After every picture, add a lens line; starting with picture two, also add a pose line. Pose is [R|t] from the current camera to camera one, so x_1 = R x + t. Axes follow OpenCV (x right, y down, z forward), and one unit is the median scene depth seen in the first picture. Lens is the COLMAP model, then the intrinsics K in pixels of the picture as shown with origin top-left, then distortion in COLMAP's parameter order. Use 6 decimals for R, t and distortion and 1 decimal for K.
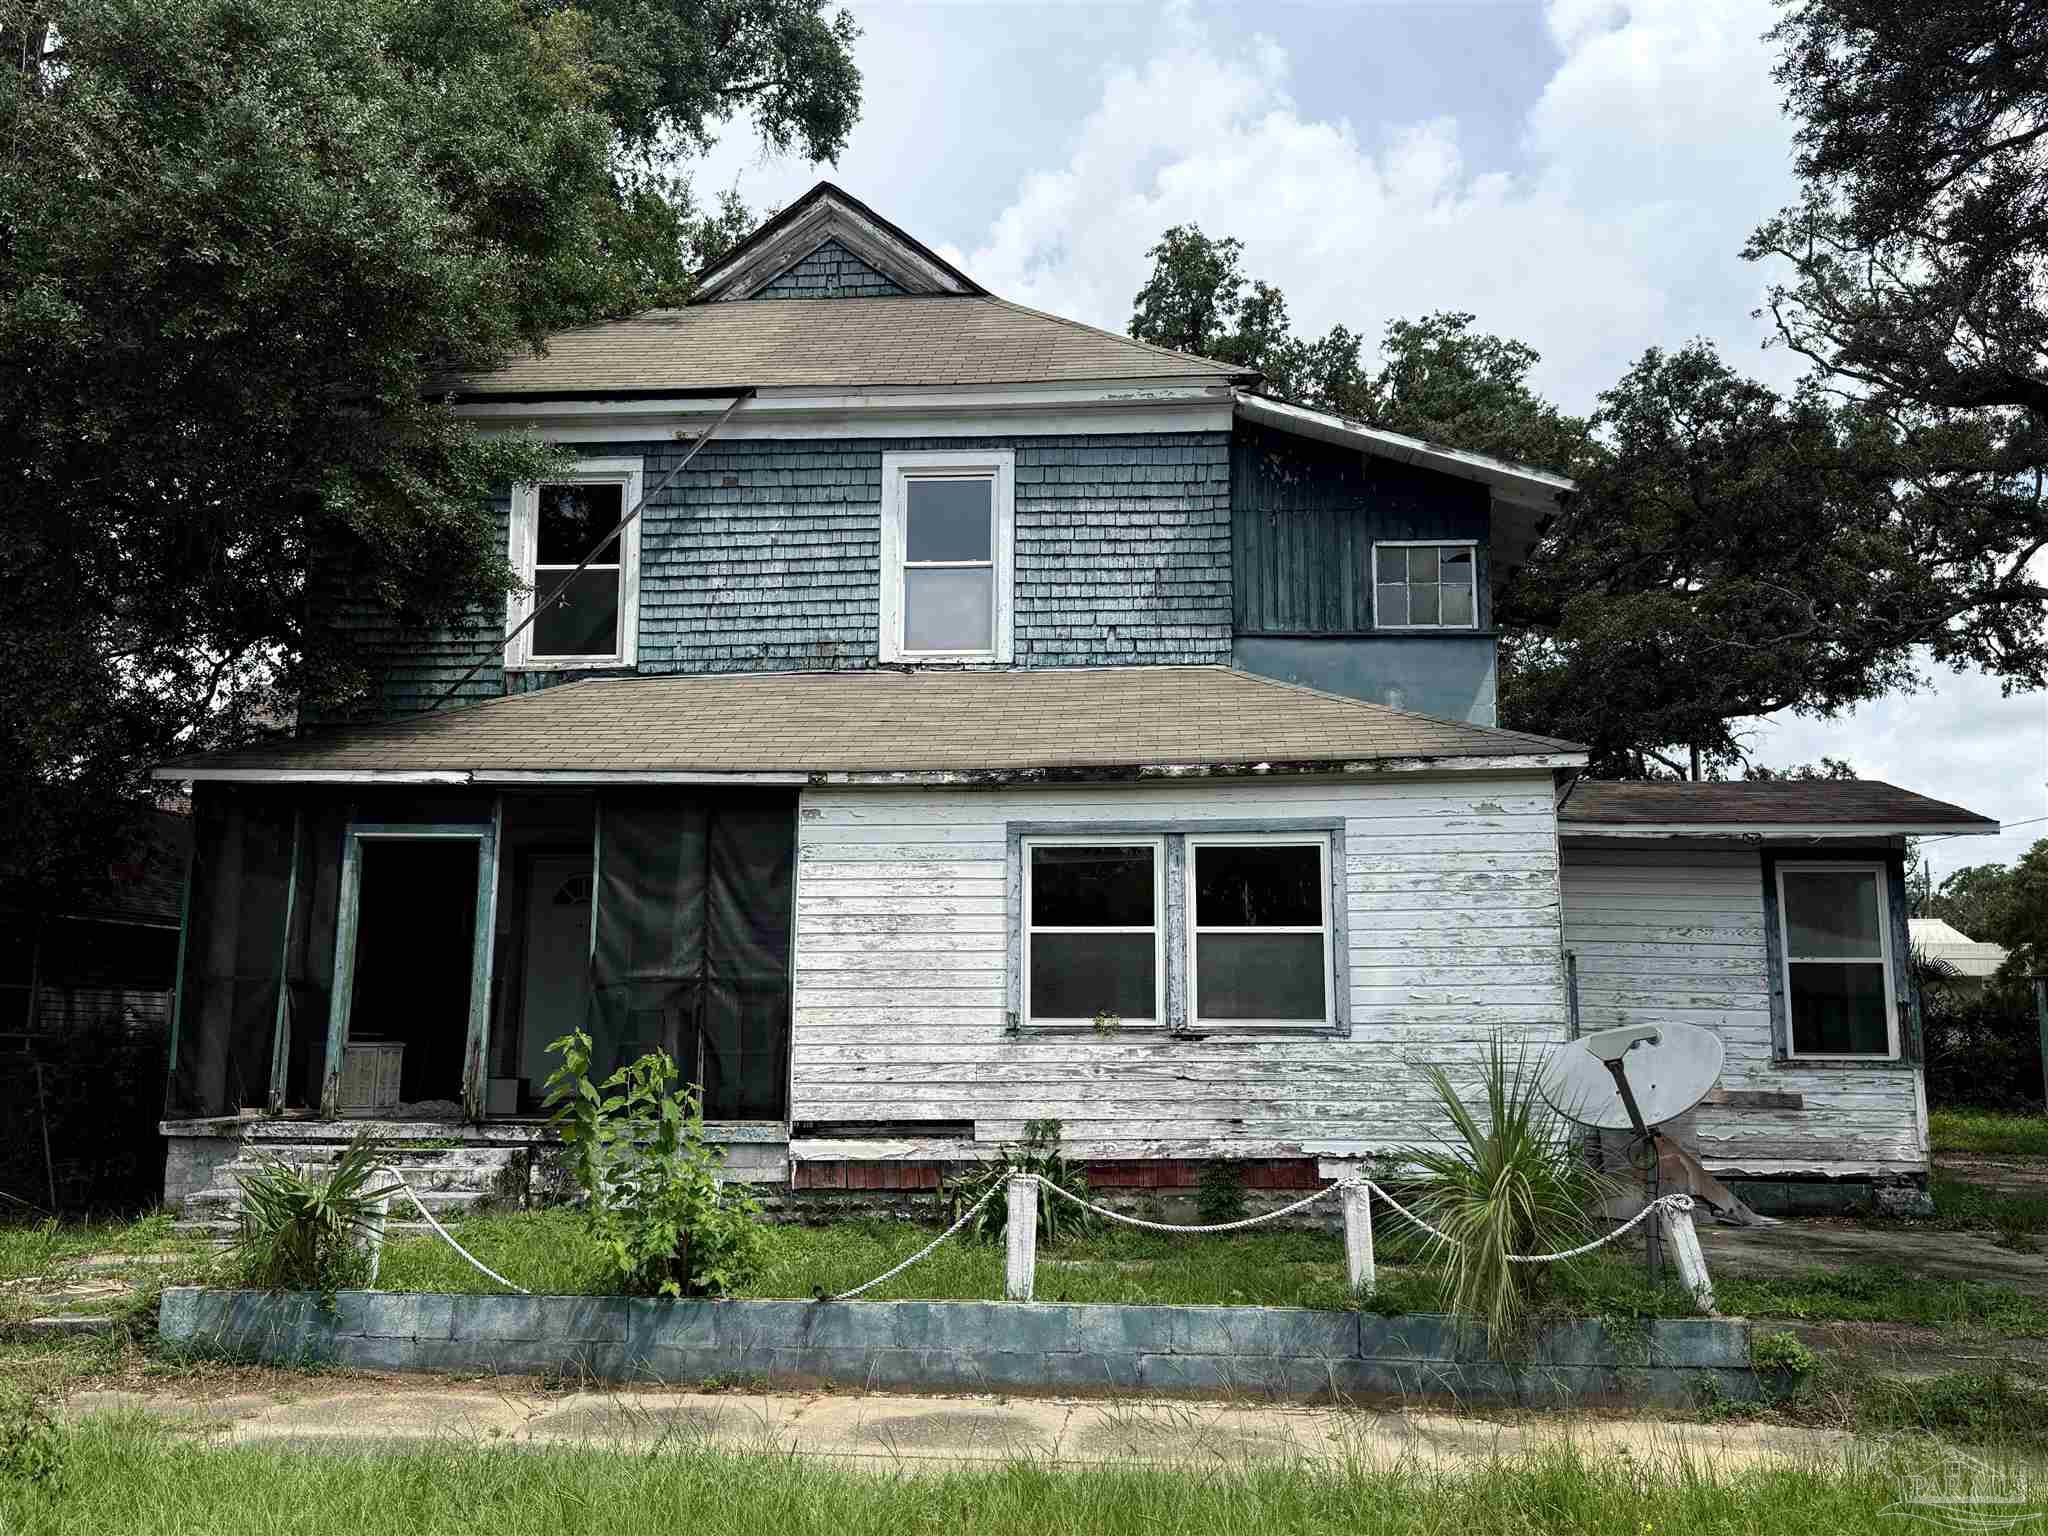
lens RADIAL K [[1742.2, 0, 1024.0], [0, 1742.2, 768.0], [0, 0, 1]] dist [0.145544, -0.216063]
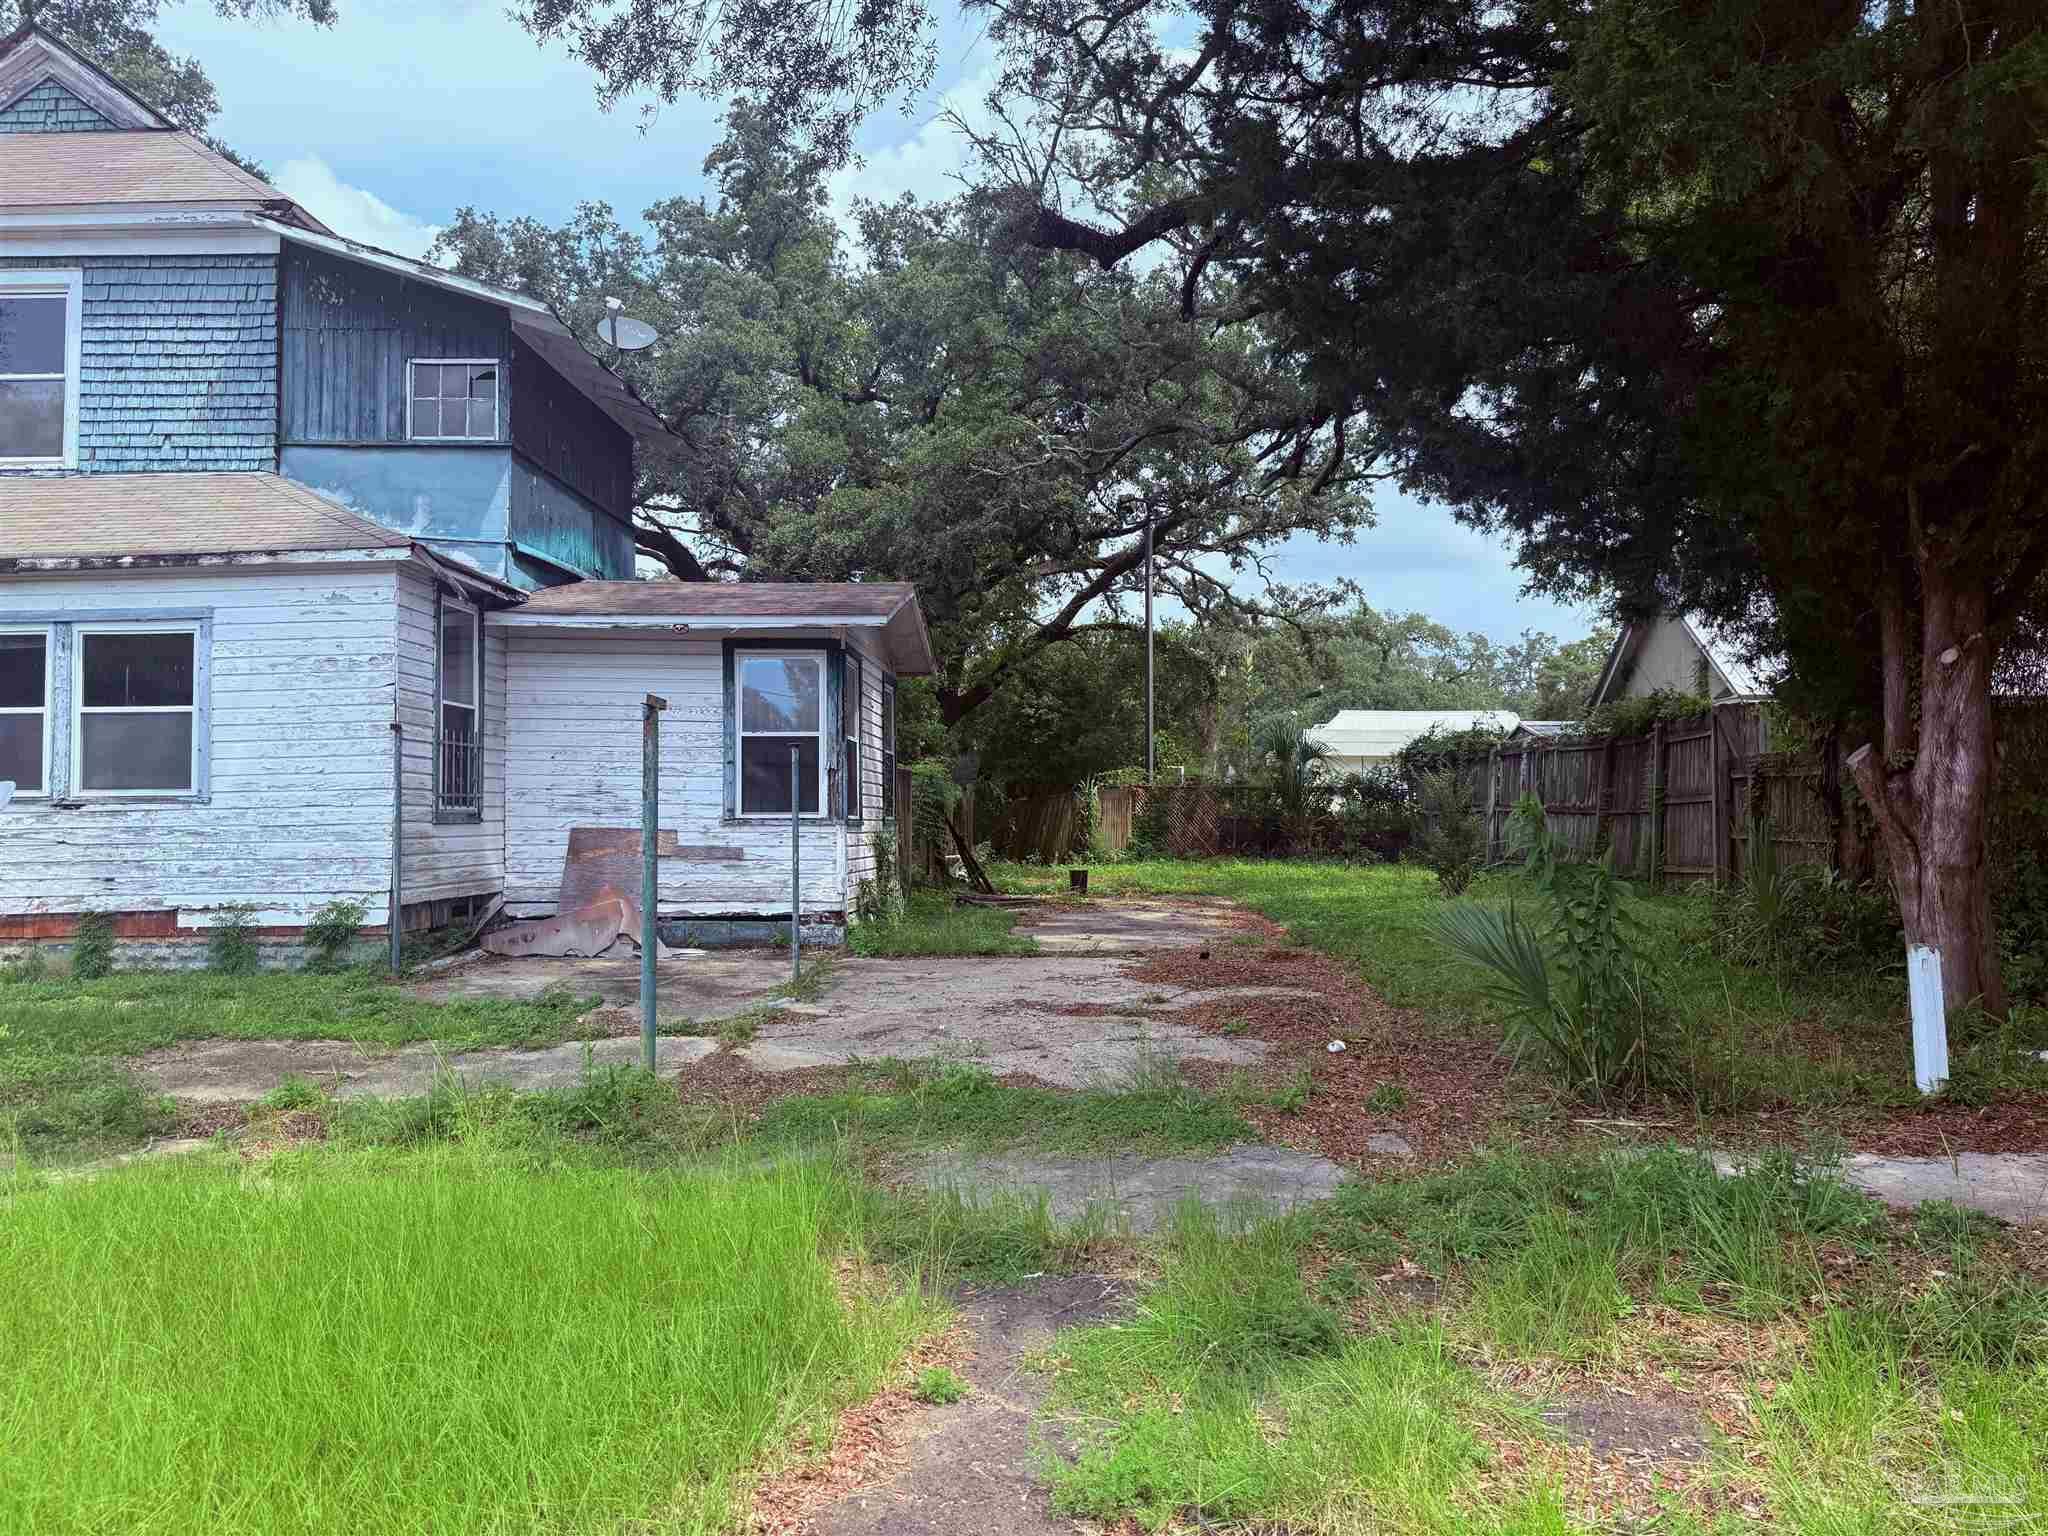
lens RADIAL K [[1454.2, 0, 1024.0], [0, 1454.2, 768.0], [0, 0, 1]] dist [-0.012991, -0.007522]
pose [[0.997036, -0.006690, 0.076643, 0.550245], [-0.002614, 0.992690, 0.120662, 0.015737], [-0.076890, -0.120505, 0.989731, 0.045892]]
